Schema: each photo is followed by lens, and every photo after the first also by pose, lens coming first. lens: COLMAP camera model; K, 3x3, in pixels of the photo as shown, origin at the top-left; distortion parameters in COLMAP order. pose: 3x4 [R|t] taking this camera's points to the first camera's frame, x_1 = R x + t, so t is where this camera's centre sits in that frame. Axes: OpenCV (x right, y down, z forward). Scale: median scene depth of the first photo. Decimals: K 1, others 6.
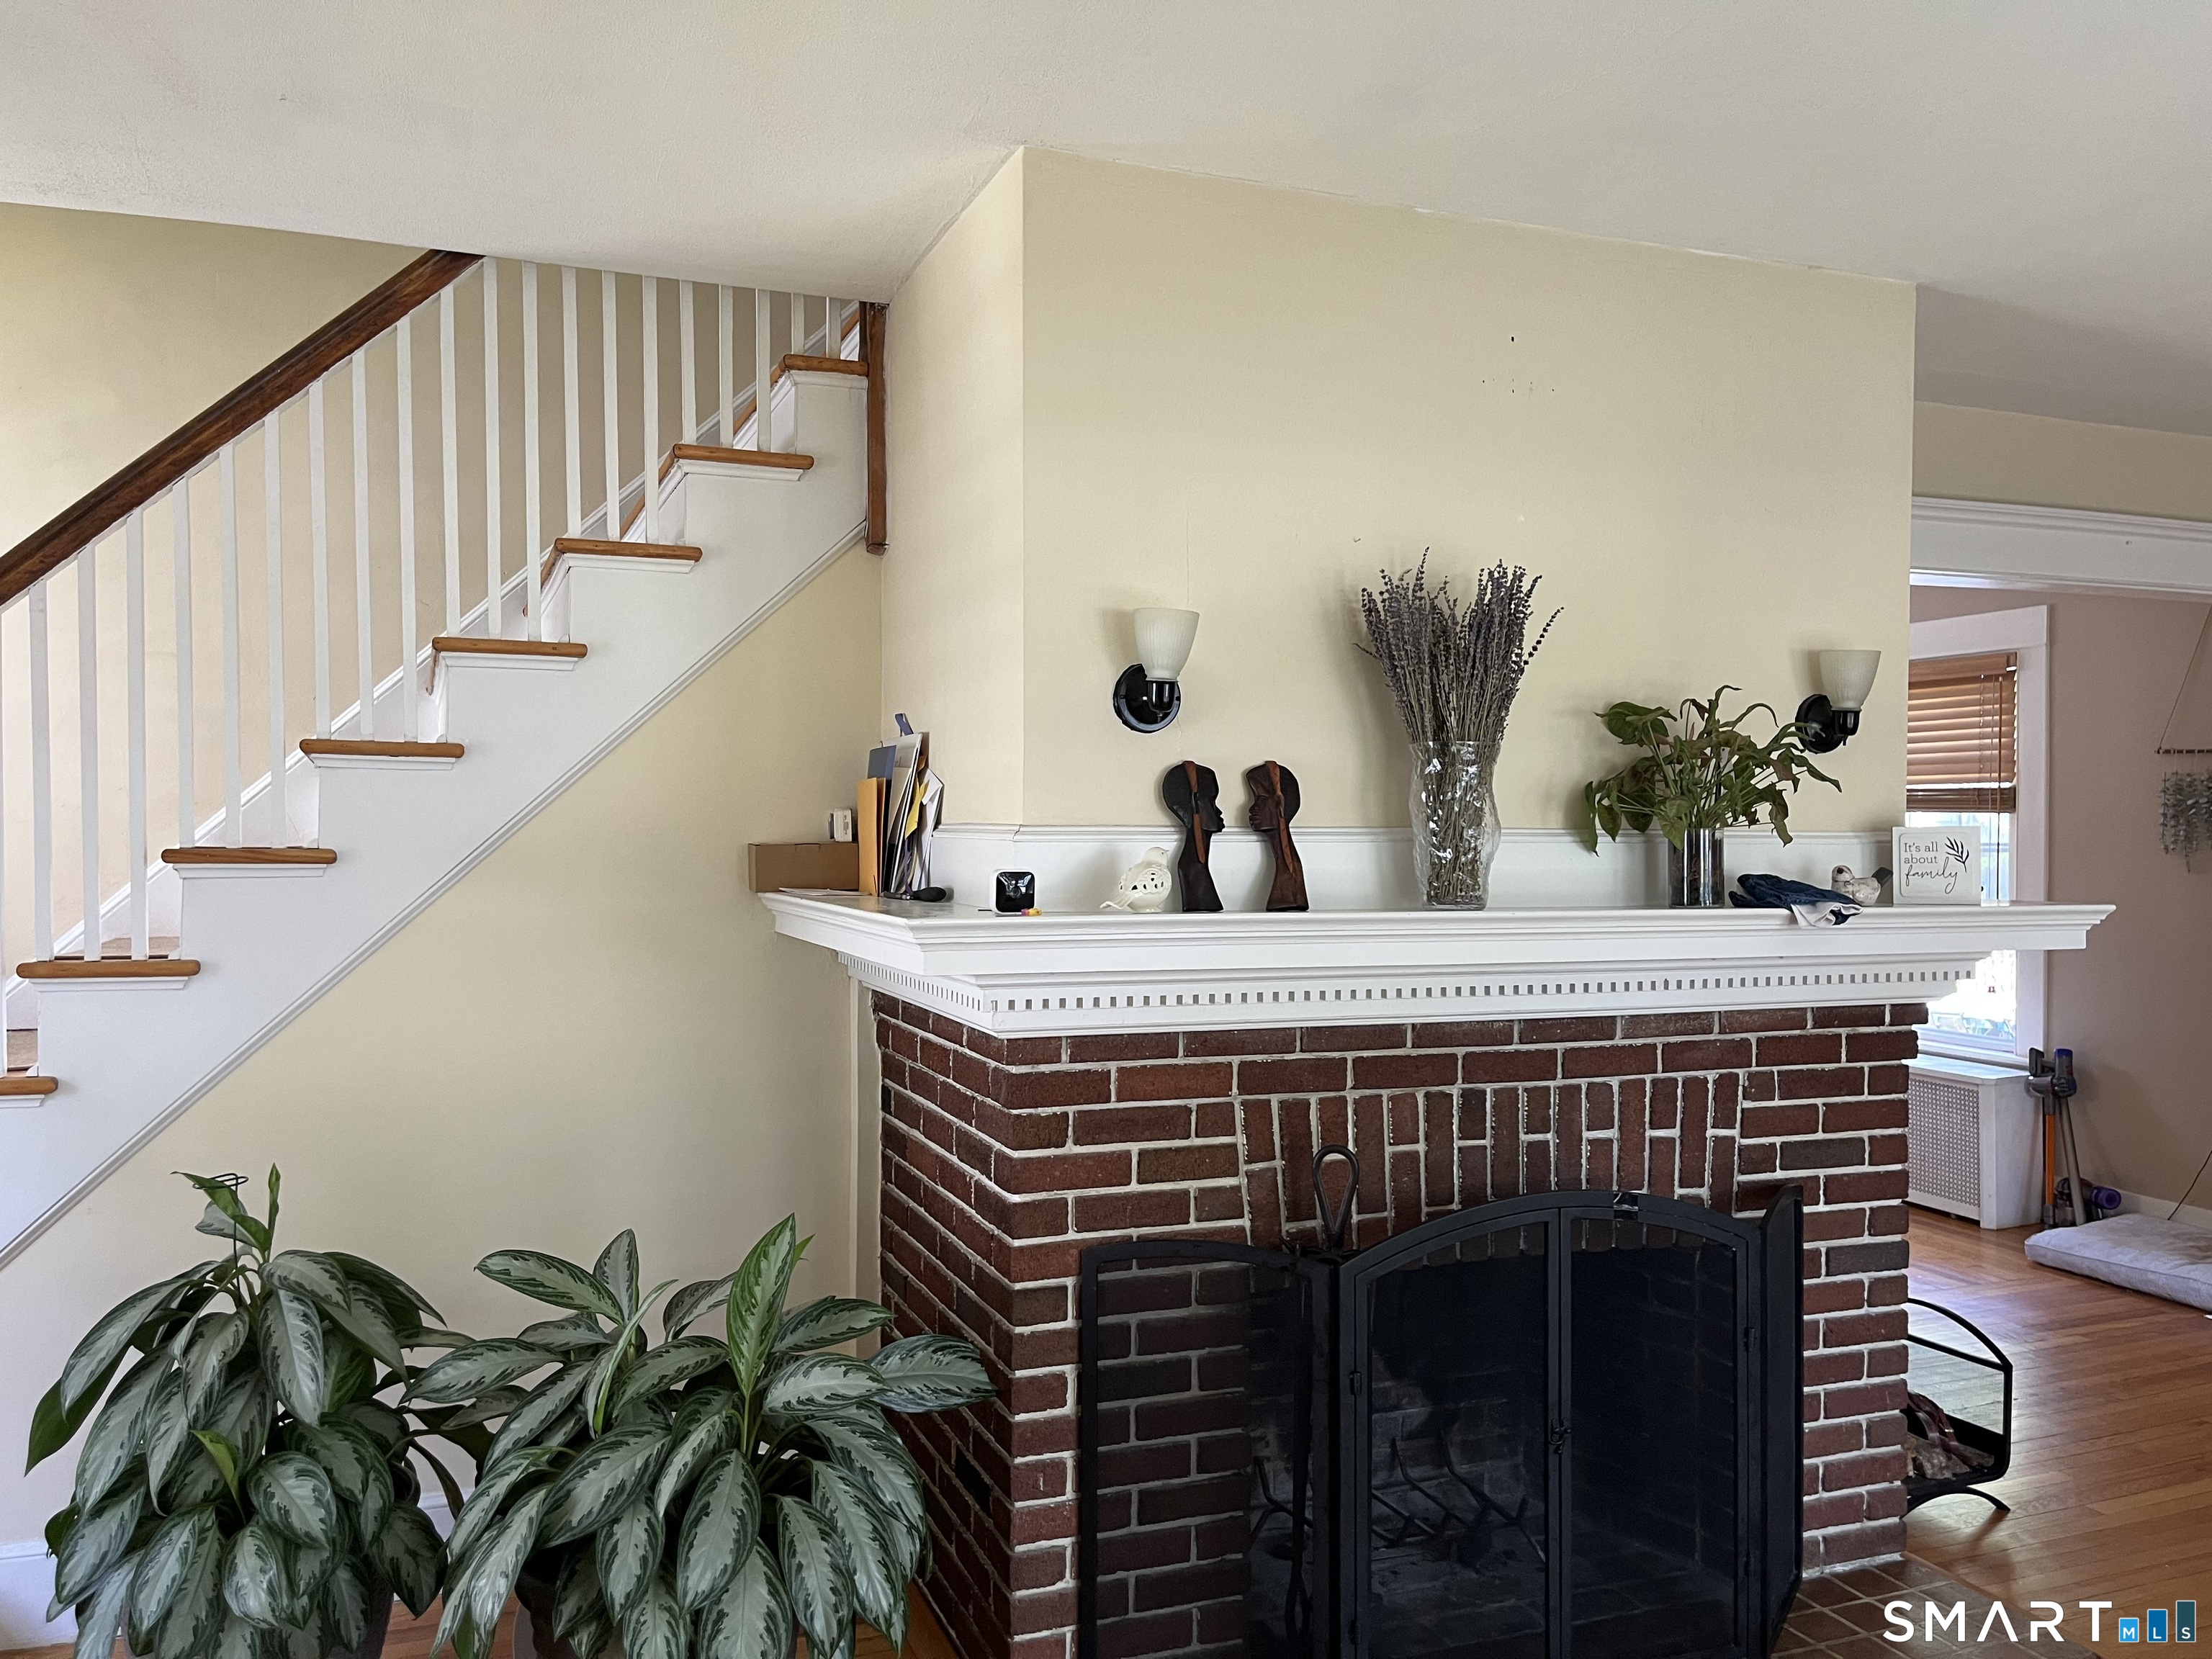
lens RADIAL K [[1677.7, 0, 1119.1], [0, 1677.7, 827.3], [0, 0, 1]] dist [0.043578, -0.030451]
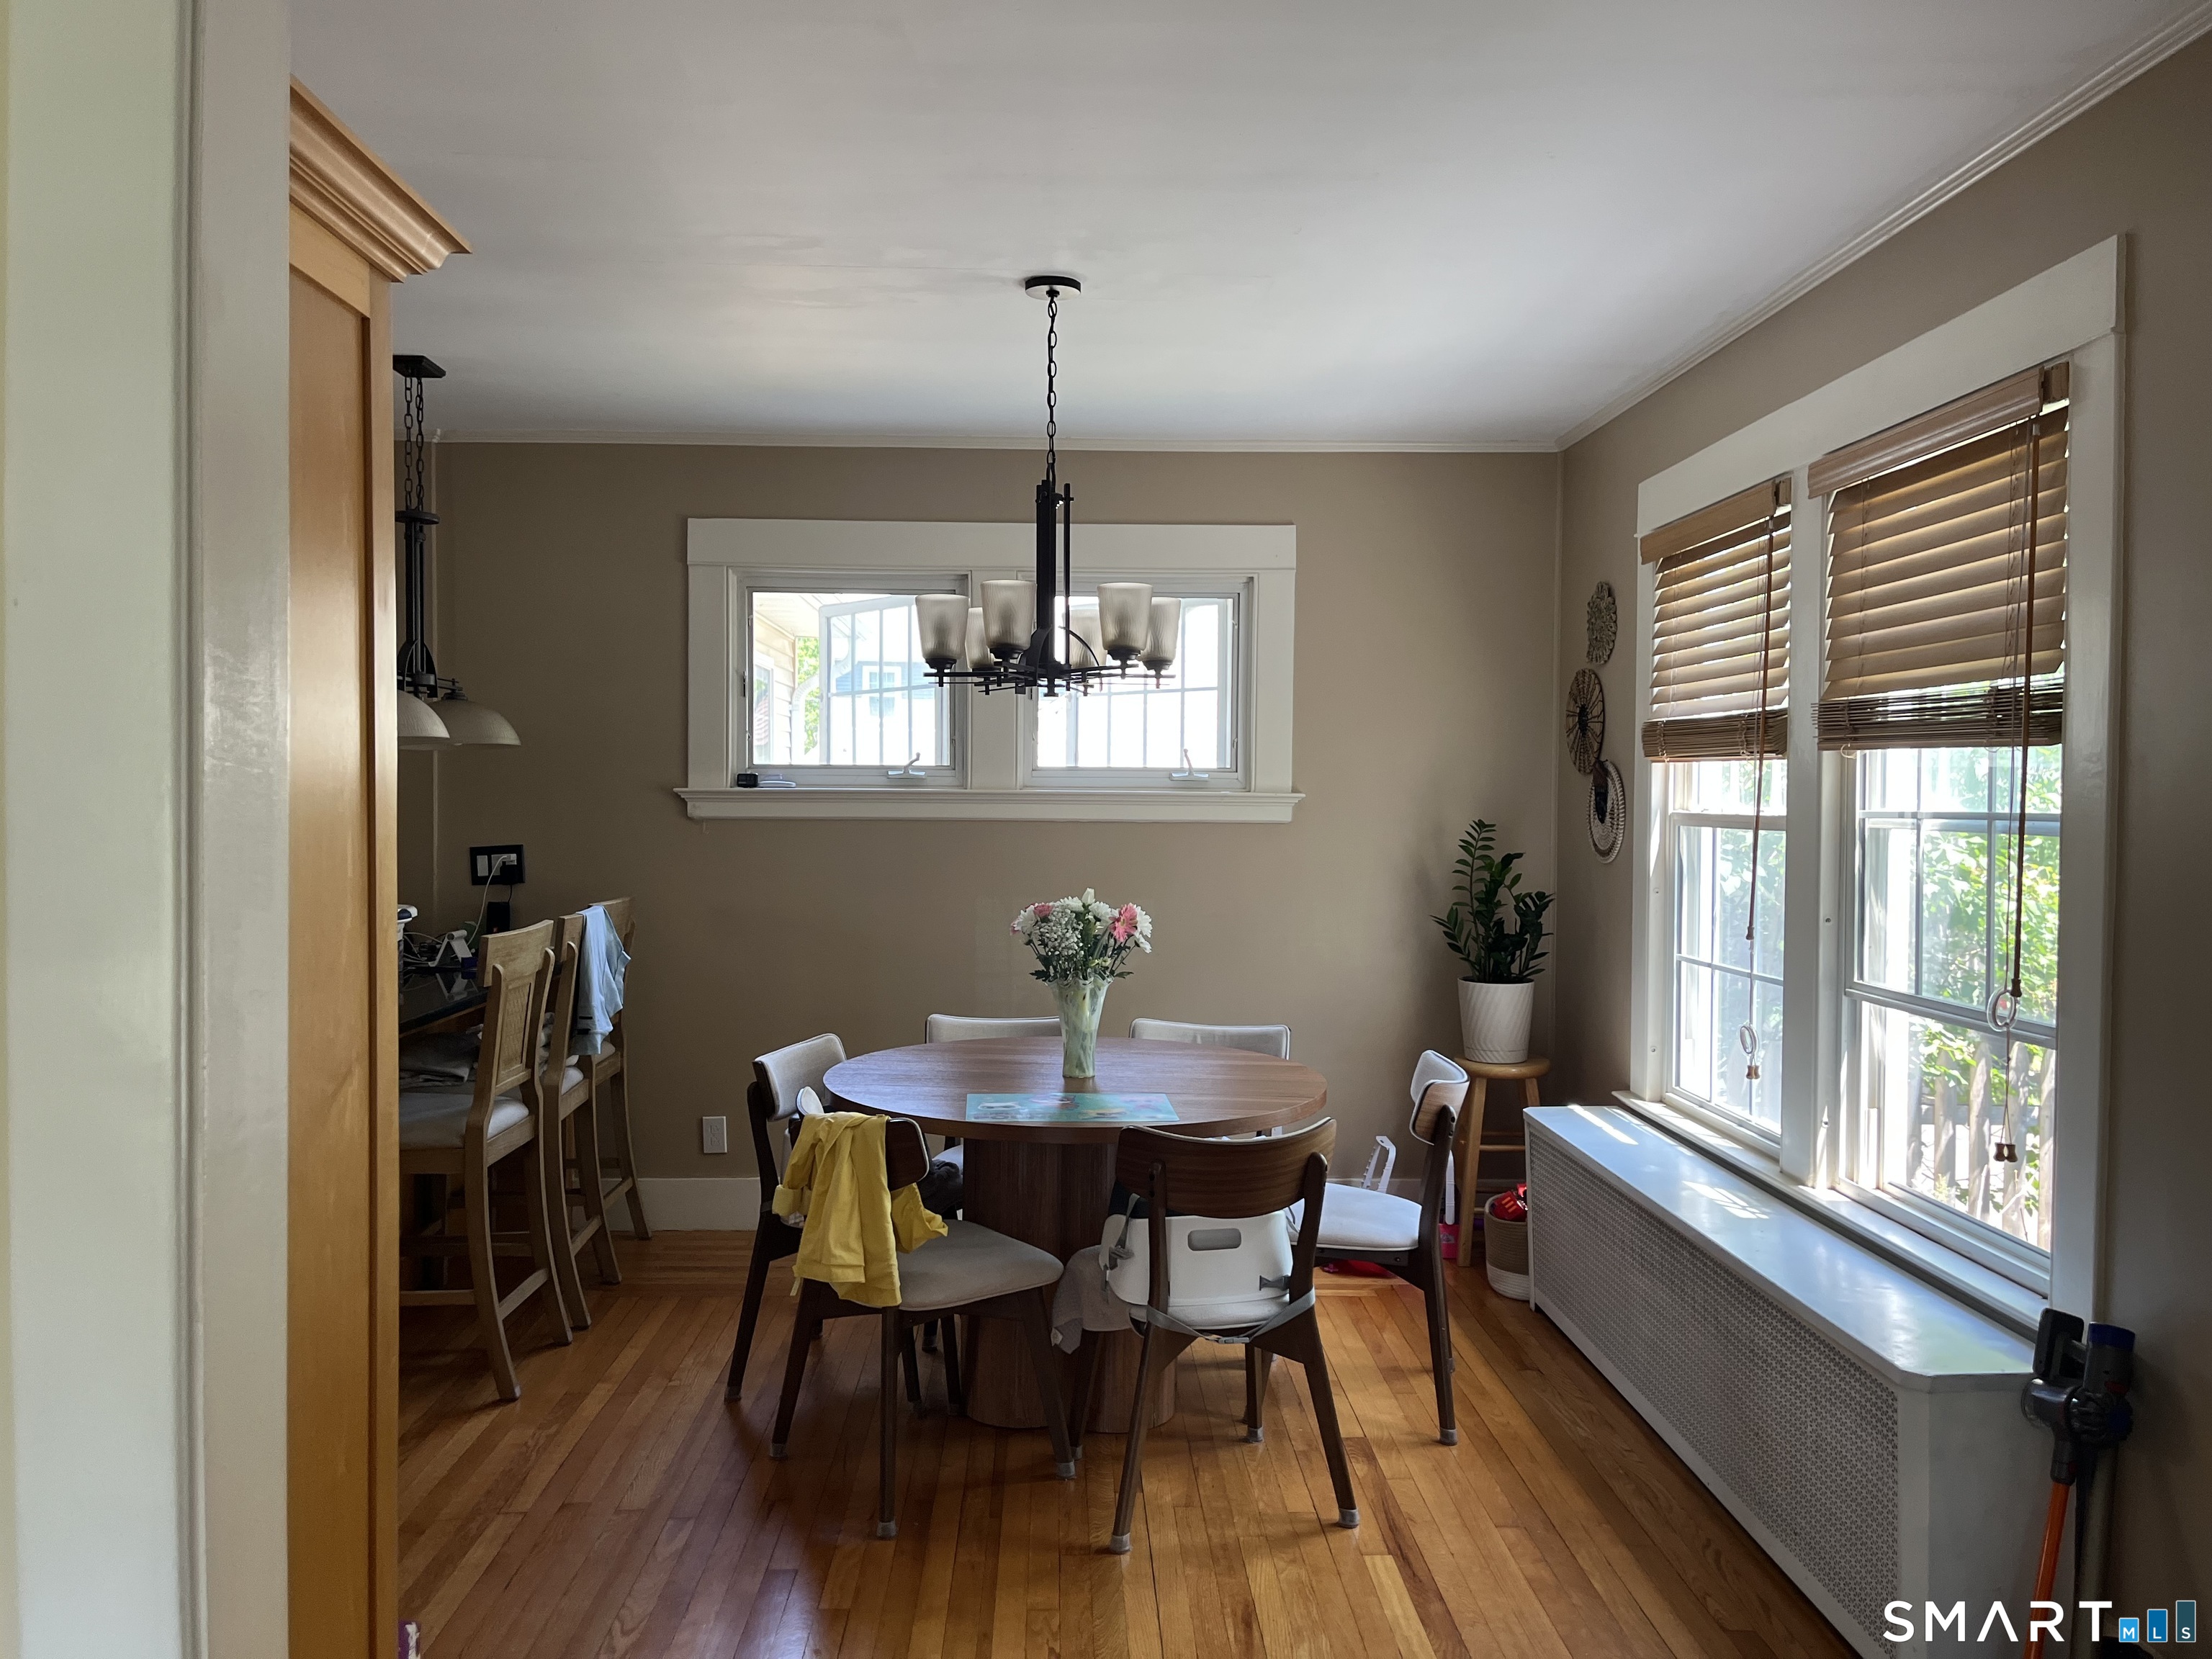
lens RADIAL K [[1677.7, 0, 1100.5], [0, 1677.7, 834.7], [0, 0, 1]] dist [0.043578, -0.030451]
pose [[0.942447, 0.011250, -0.334166, 0.924512], [-0.004062, 0.999745, 0.022201, 0.011118], [0.334331, -0.019566, 0.942253, 1.076034]]
